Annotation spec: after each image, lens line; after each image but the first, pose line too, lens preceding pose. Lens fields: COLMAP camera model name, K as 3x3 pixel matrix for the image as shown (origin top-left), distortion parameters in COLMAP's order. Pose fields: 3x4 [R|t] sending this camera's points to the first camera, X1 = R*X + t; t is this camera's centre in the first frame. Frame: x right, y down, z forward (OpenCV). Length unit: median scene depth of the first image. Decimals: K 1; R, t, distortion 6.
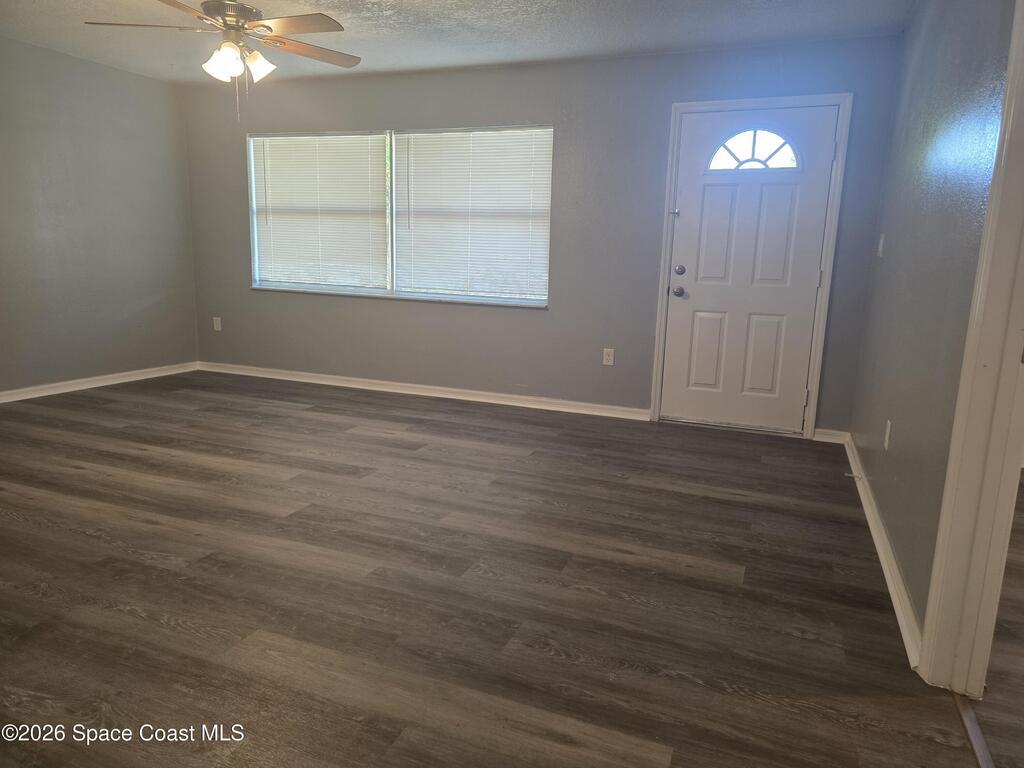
lens RADIAL K [[689.0, 0, 509.0], [0, 689.0, 381.3], [0, 0, 1]] dist [0.082965, -0.081584]
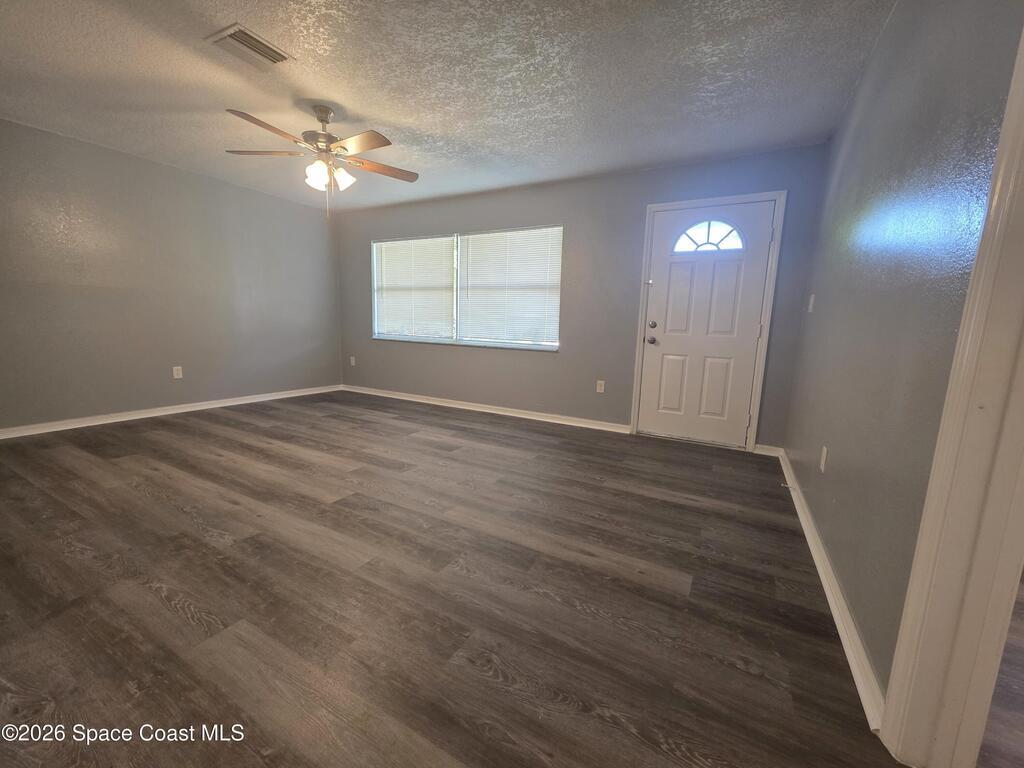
lens RADIAL K [[408.4, 0, 511.7], [0, 408.4, 387.2], [0, 0, 1]] dist [0.003681, 0.000230]
pose [[0.992783, 0.020145, -0.118223, 0.094258], [-0.023692, 0.999308, -0.028673, -0.009767], [0.117564, 0.031267, 0.992573, 0.235878]]
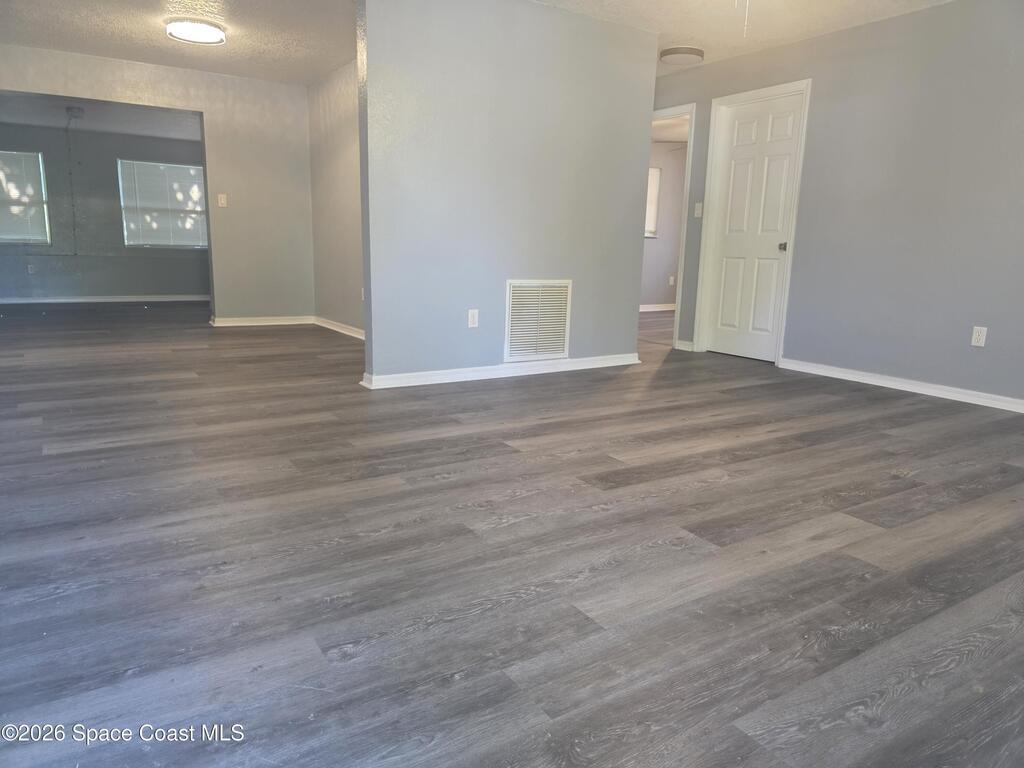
lens RADIAL K [[674.5, 0, 512.0], [0, 674.5, 384.0], [0, 0, 1]] dist [0.069088, -0.075453]
pose [[-0.565172, 0.121804, -0.815931, 0.465090], [-0.197554, 0.940281, 0.277208, -0.167239], [0.800970, 0.317861, -0.507358, 1.353058]]
